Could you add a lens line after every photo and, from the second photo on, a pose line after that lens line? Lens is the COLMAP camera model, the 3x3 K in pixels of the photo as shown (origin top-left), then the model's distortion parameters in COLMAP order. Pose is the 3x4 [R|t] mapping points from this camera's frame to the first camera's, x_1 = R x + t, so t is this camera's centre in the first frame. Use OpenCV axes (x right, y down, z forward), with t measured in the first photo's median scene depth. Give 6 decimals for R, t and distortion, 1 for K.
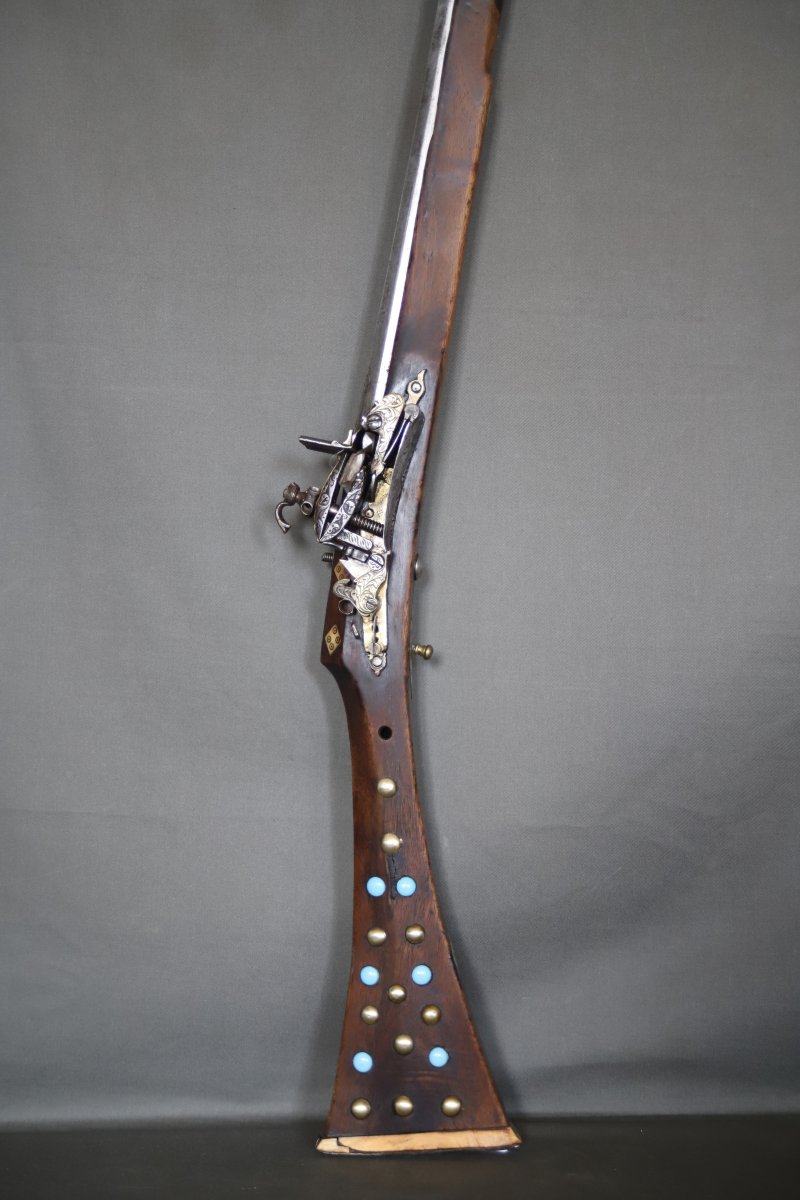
lens RADIAL K [[2714.1, 0, 400.0], [0, 2714.1, 600.0], [0, 0, 1]] dist [0.305152, 0.018657]
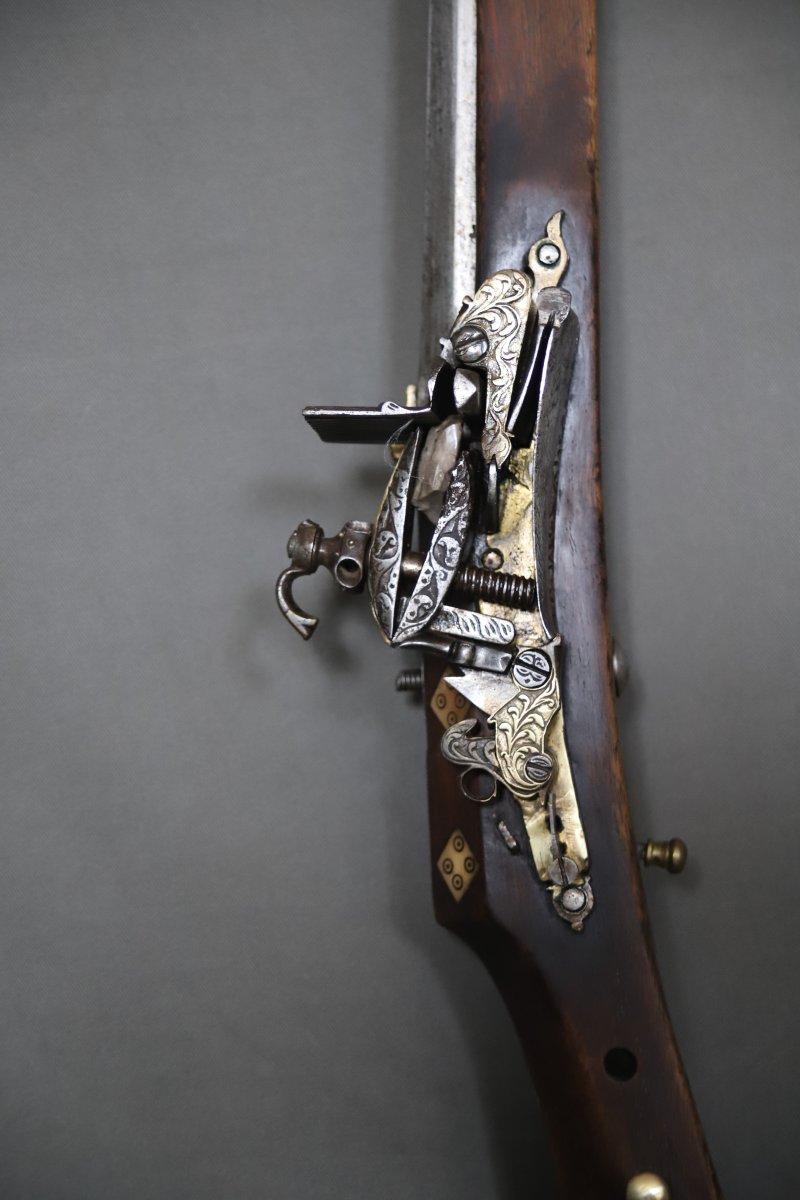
lens RADIAL K [[2682.9, 0, 400.0], [0, 2682.9, 600.0], [0, 0, 1]] dist [0.295557, 0.070031]
pose [[0.984357, -0.172471, 0.035979, -0.042049], [0.174346, 0.982981, -0.057888, -0.003667], [-0.025383, 0.063255, 0.997675, 0.576660]]
